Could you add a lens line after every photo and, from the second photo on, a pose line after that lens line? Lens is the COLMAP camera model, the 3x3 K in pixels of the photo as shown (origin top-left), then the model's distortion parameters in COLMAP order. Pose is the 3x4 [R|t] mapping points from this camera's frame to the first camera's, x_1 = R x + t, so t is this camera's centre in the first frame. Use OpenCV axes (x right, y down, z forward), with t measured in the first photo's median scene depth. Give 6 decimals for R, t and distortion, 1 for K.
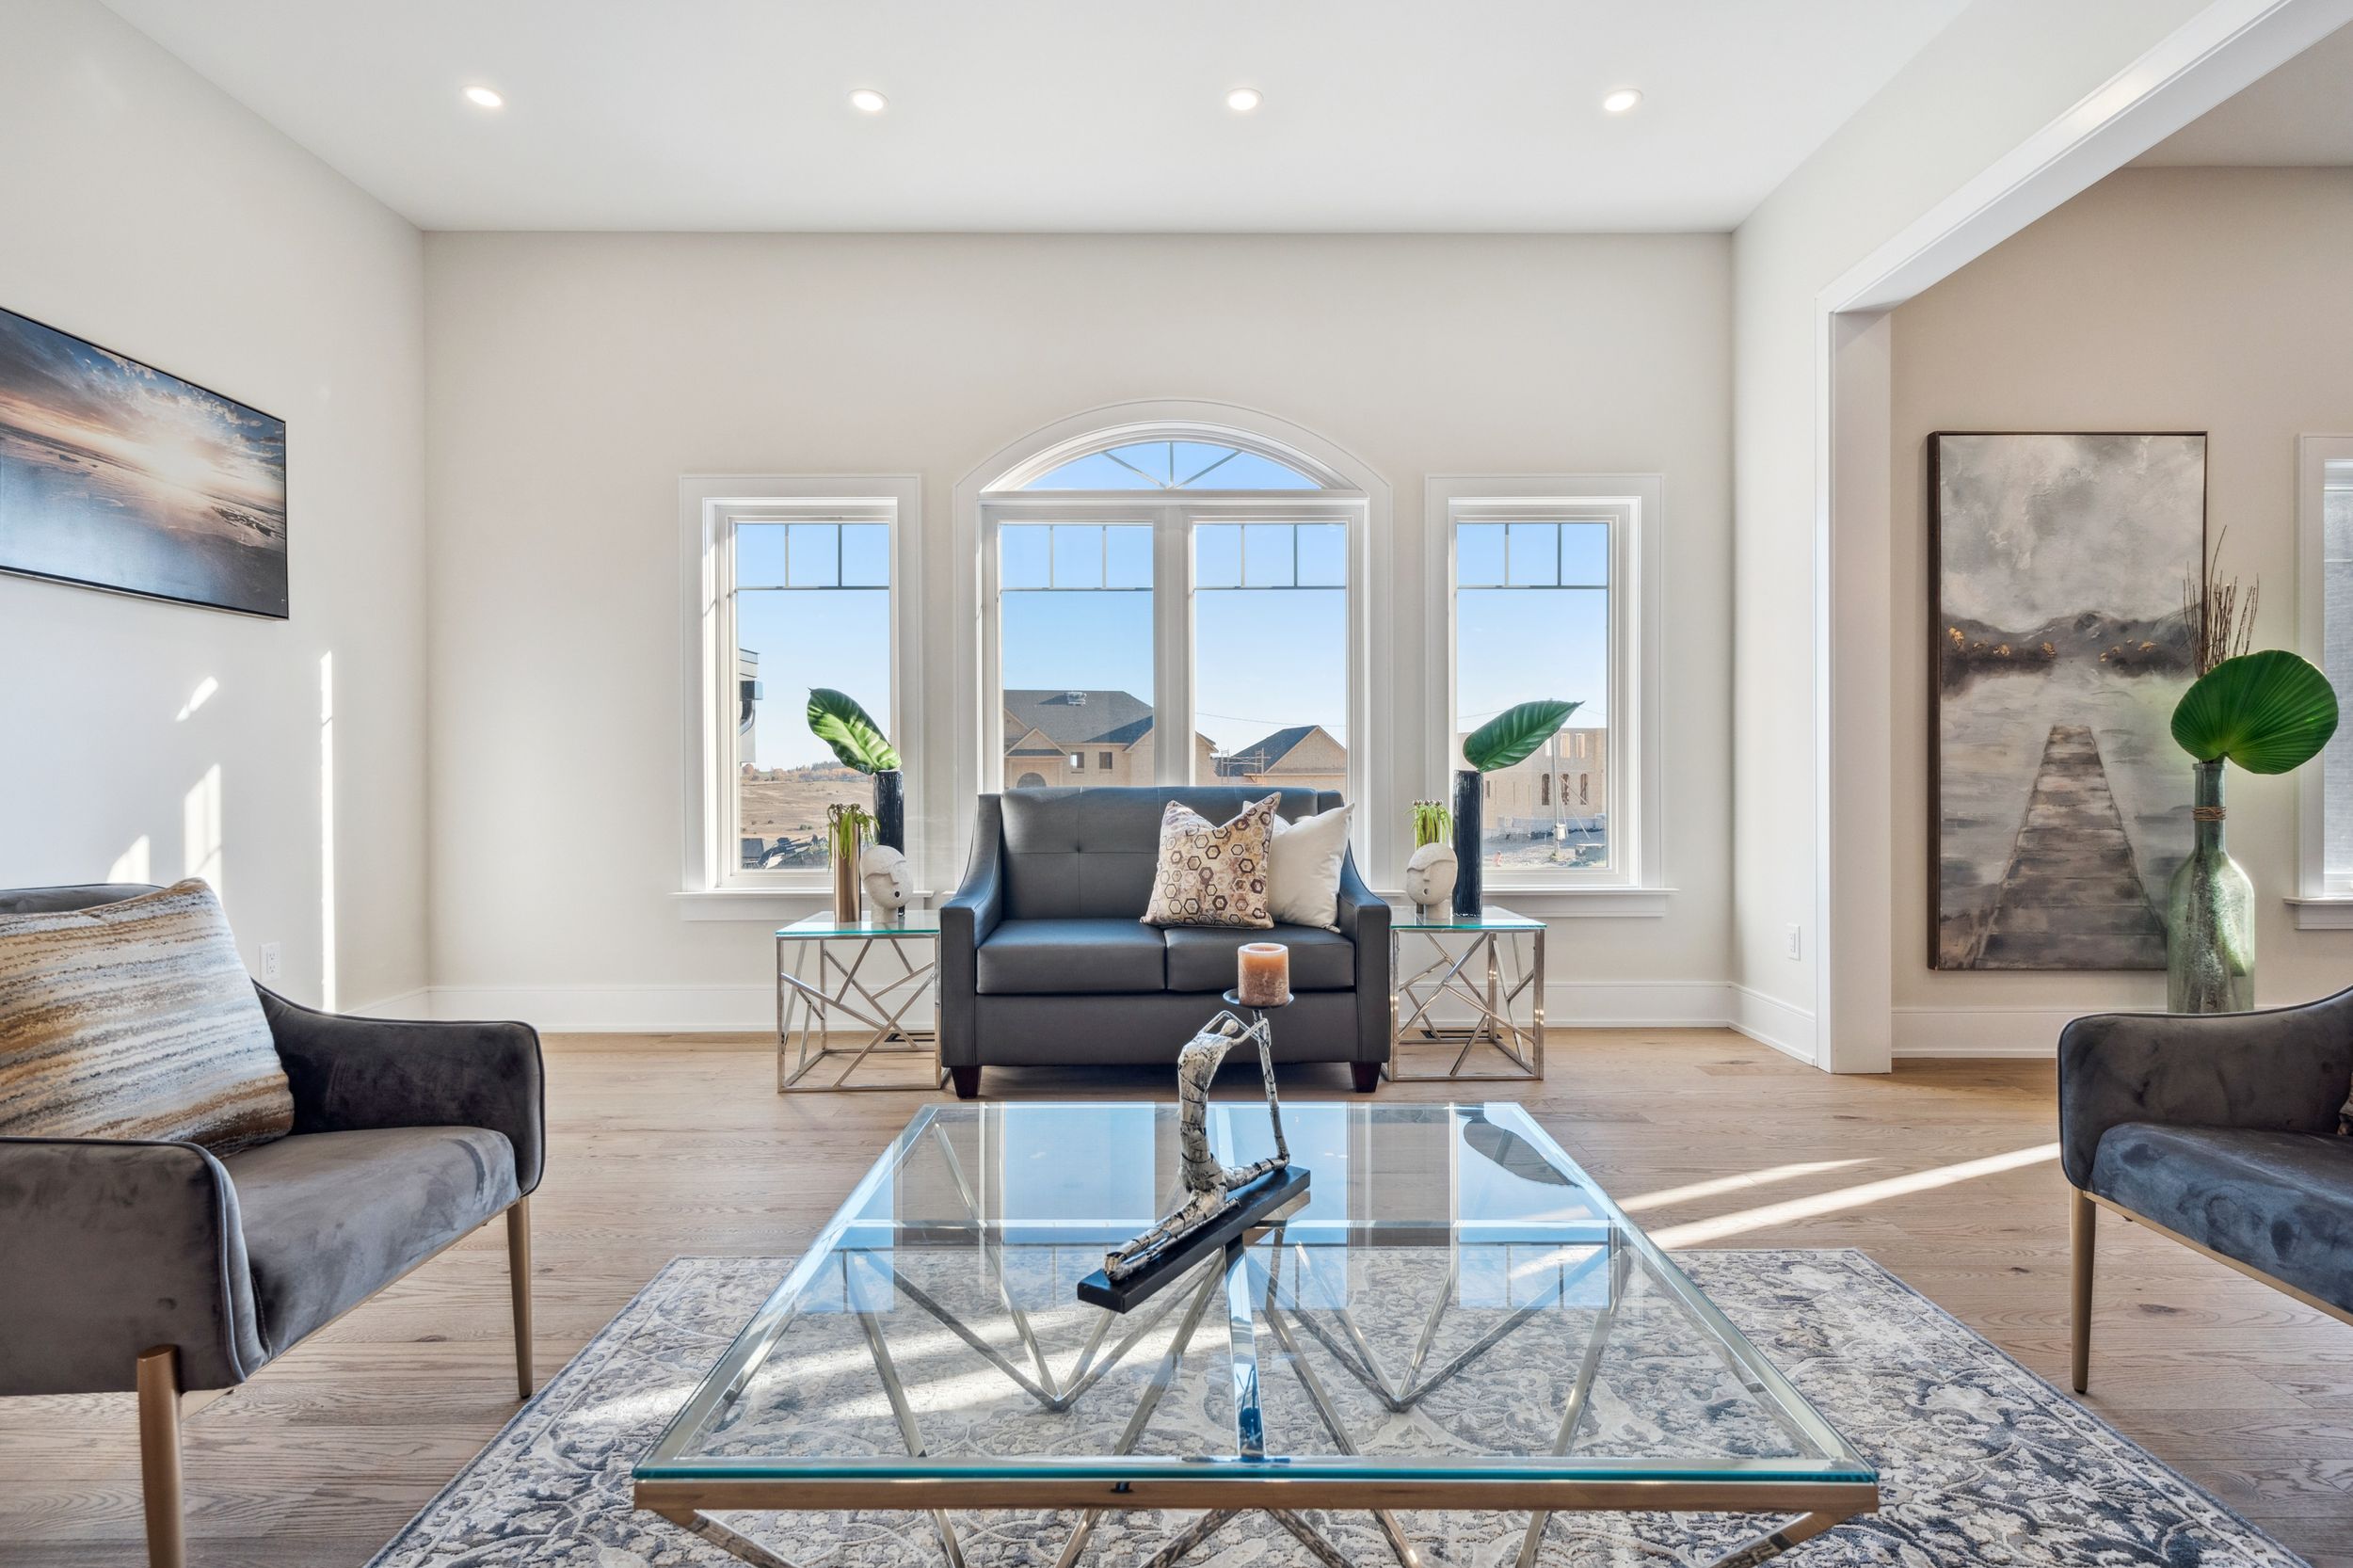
lens RADIAL K [[1141.5, 0, 1173.5], [0, 1141.5, 770.5], [0, 0, 1]] dist [0.004260, -0.002872]
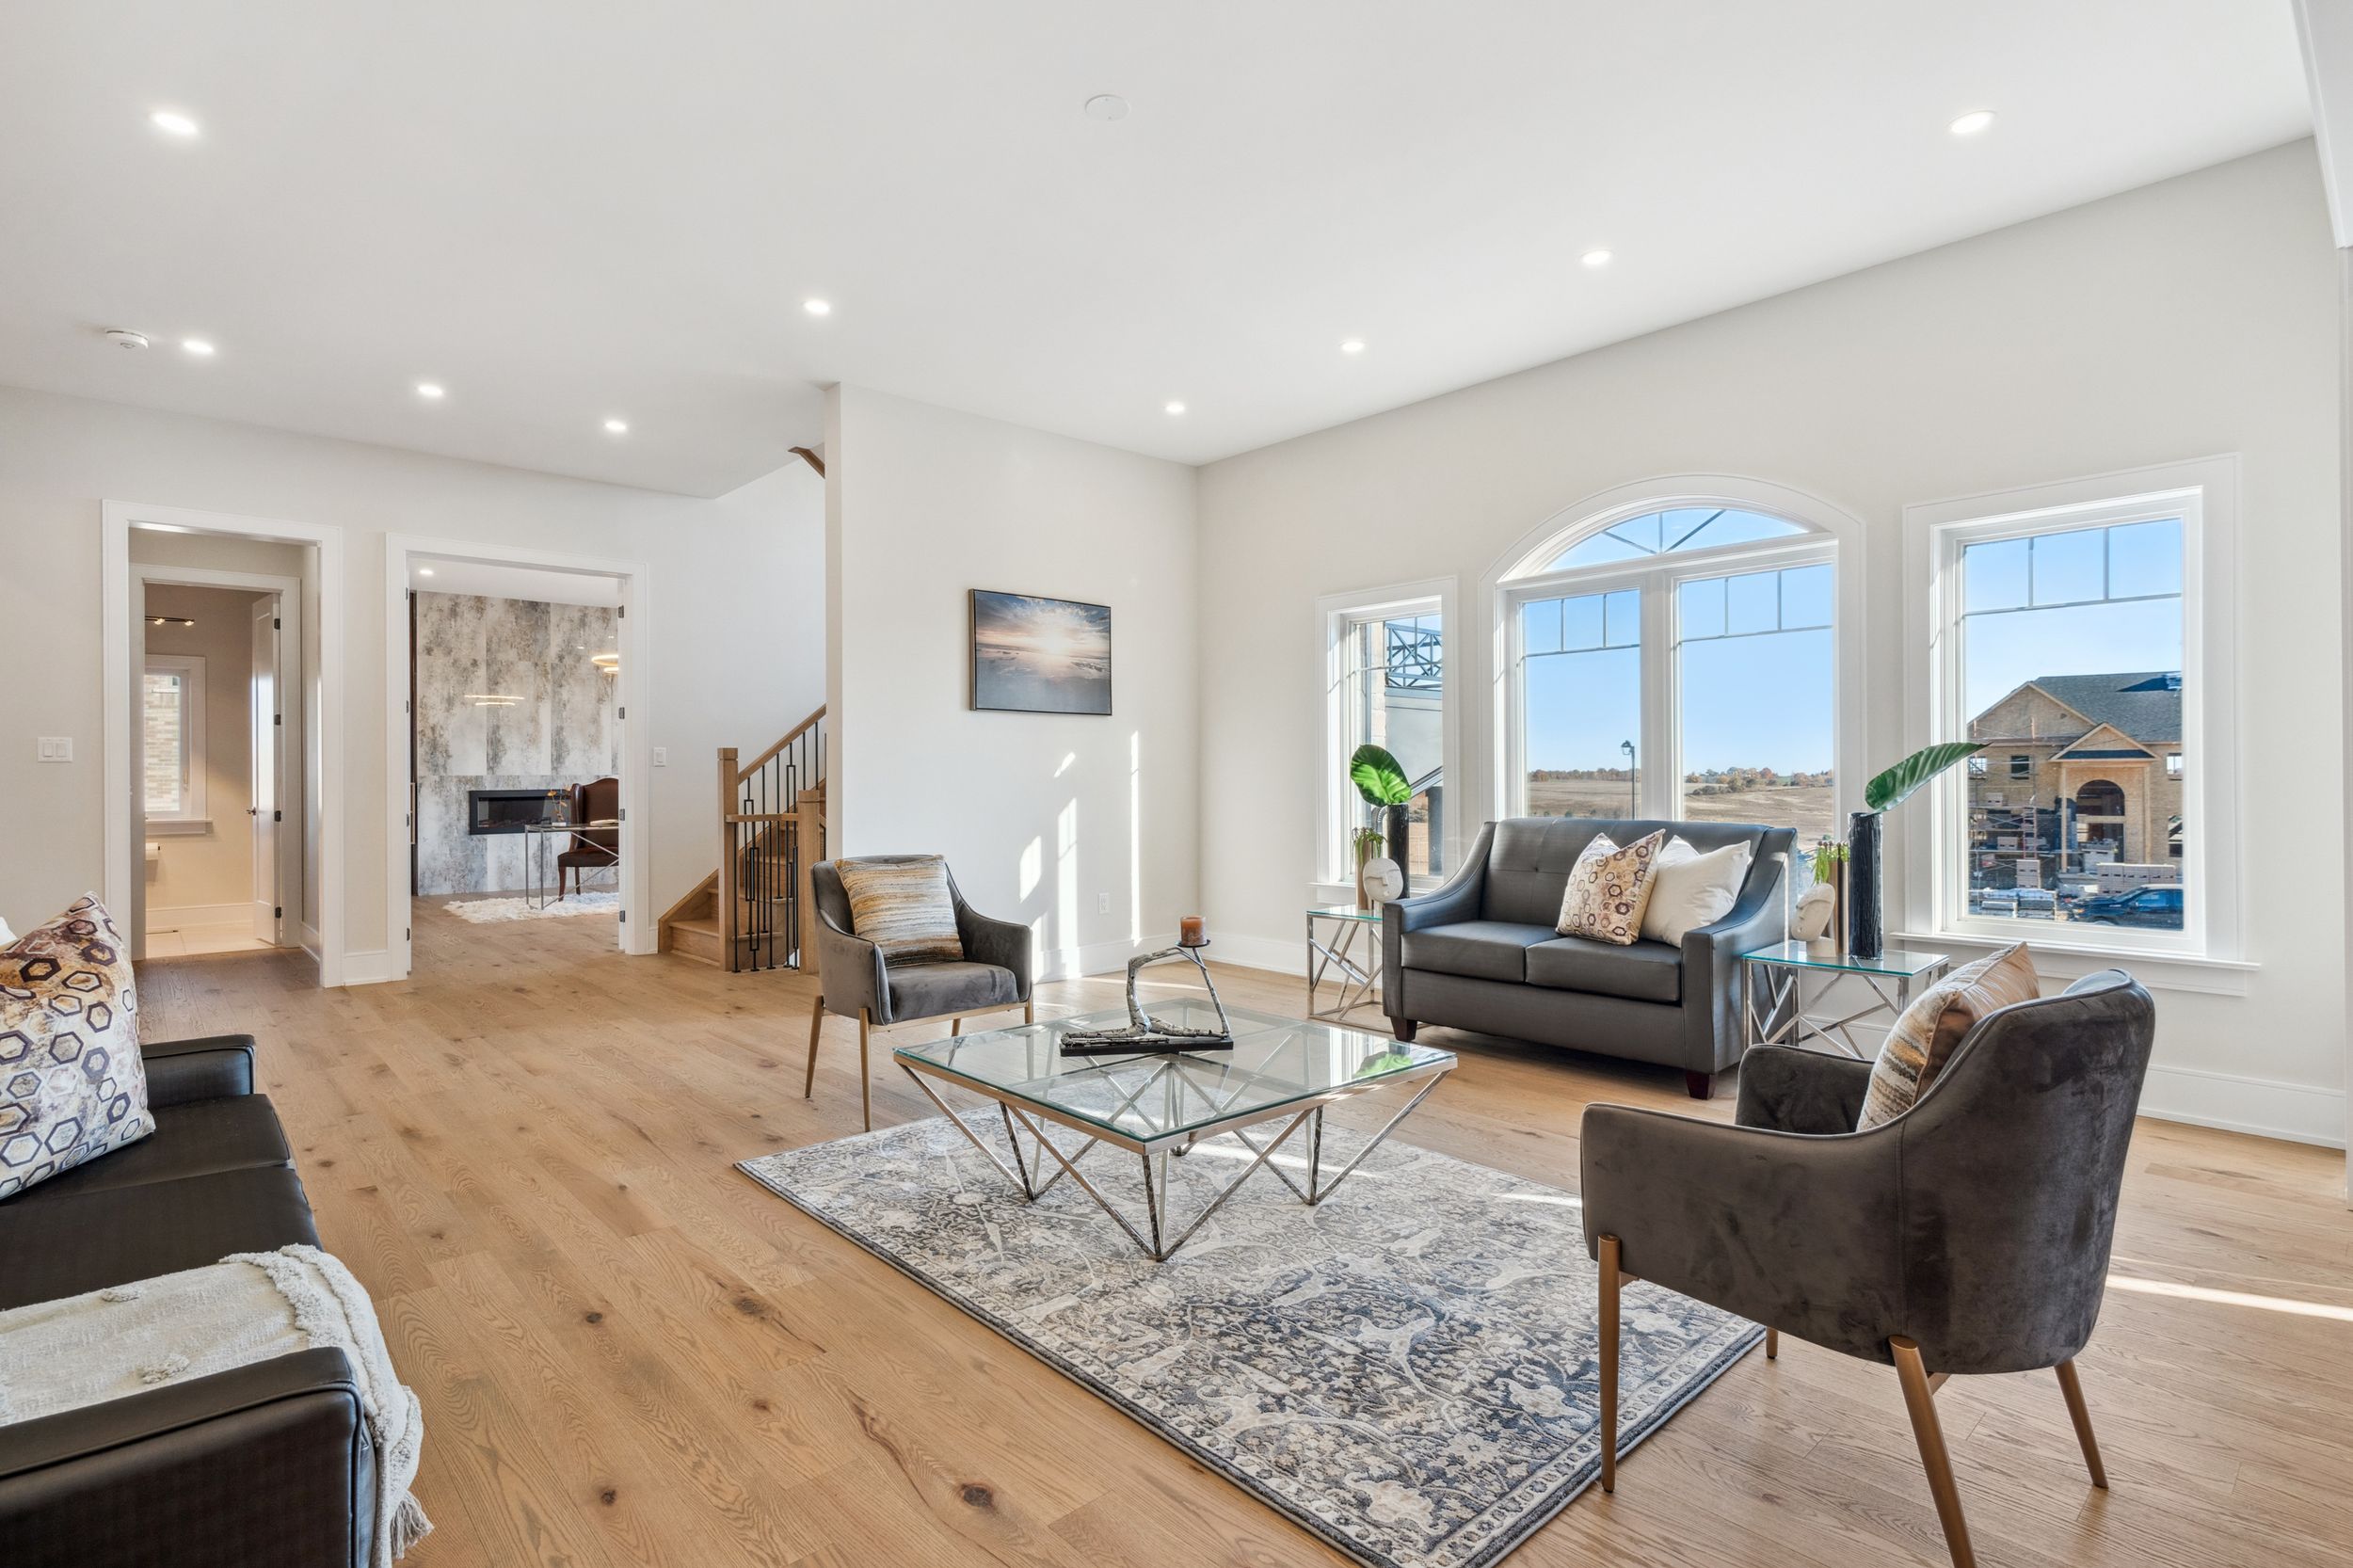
lens RADIAL K [[1141.5, 0, 1169.9], [0, 1141.5, 777.7], [0, 0, 1]] dist [0.004260, -0.002872]
pose [[0.667655, -0.001455, -0.744469, 0.596046], [0.000530, 0.999999, -0.001479, -0.030290], [0.744471, 0.000593, 0.667655, -0.130871]]
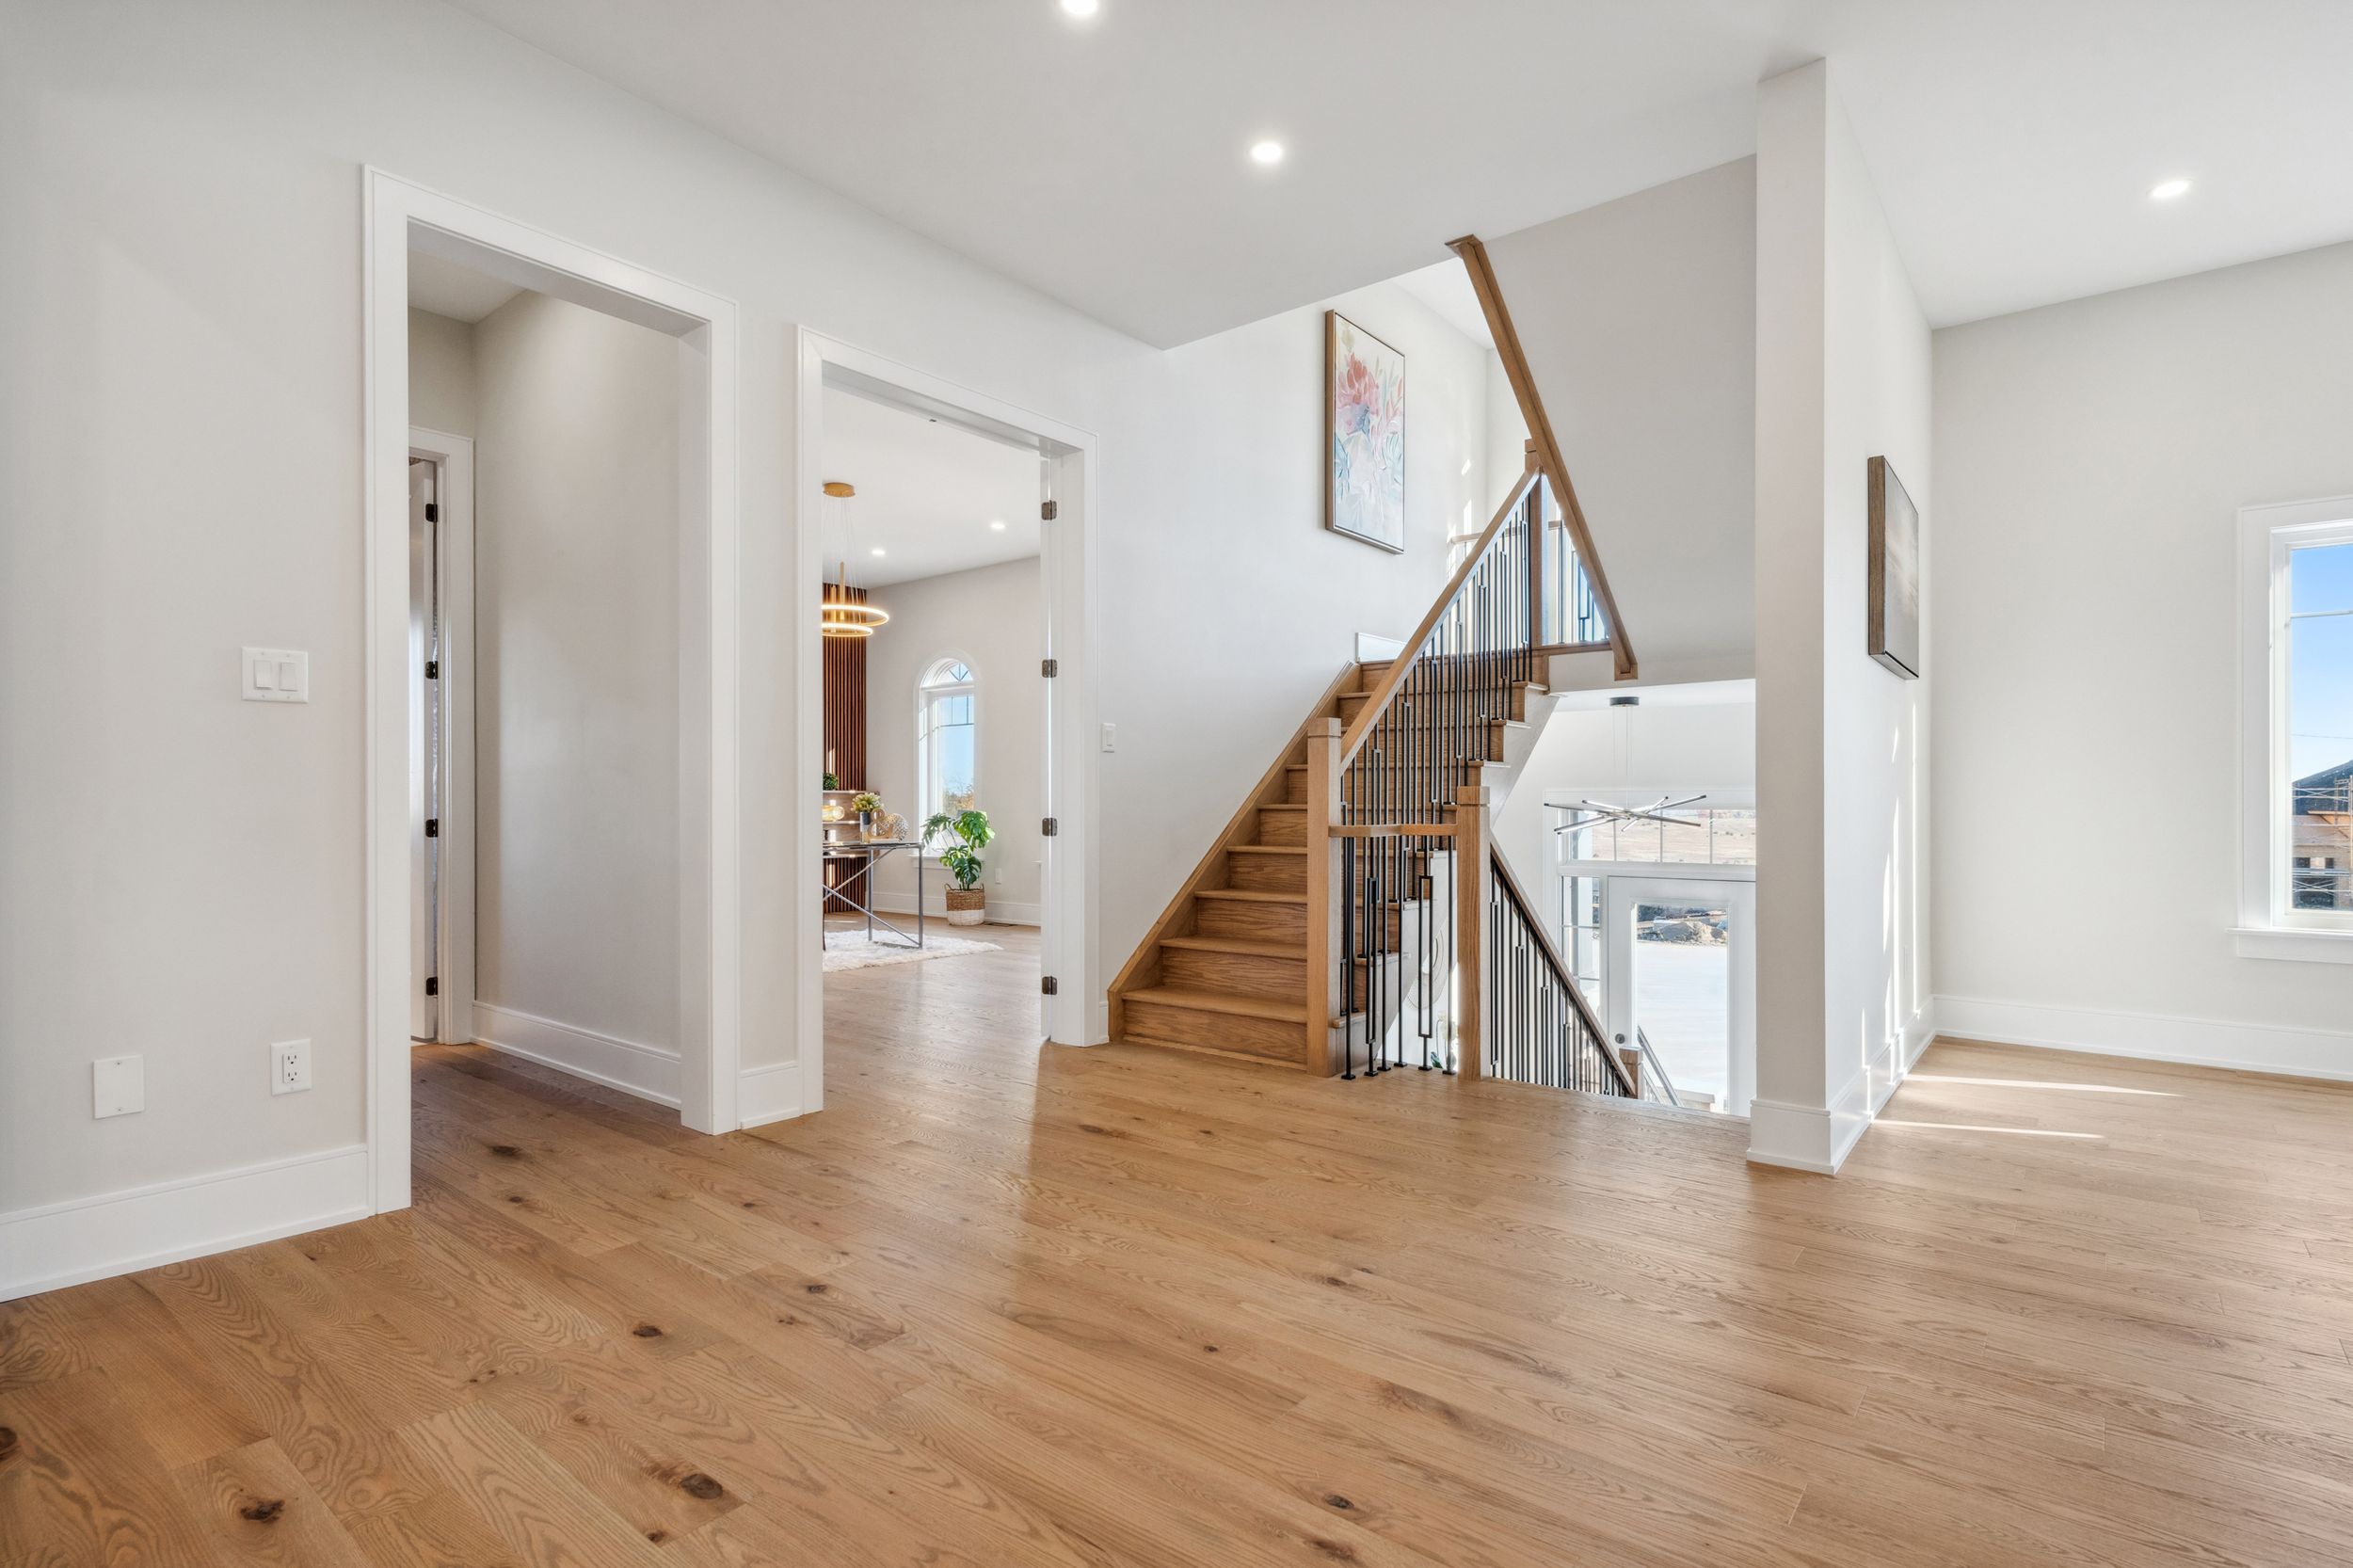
lens RADIAL K [[1141.5, 0, 1178.9], [0, 1141.5, 797.9], [0, 0, 1]] dist [0.004260, -0.002872]
pose [[0.771413, 0.000684, -0.636334, -0.570381], [-0.006063, 0.999962, -0.006274, 0.005174], [0.636306, 0.008698, 0.771388, -0.398130]]
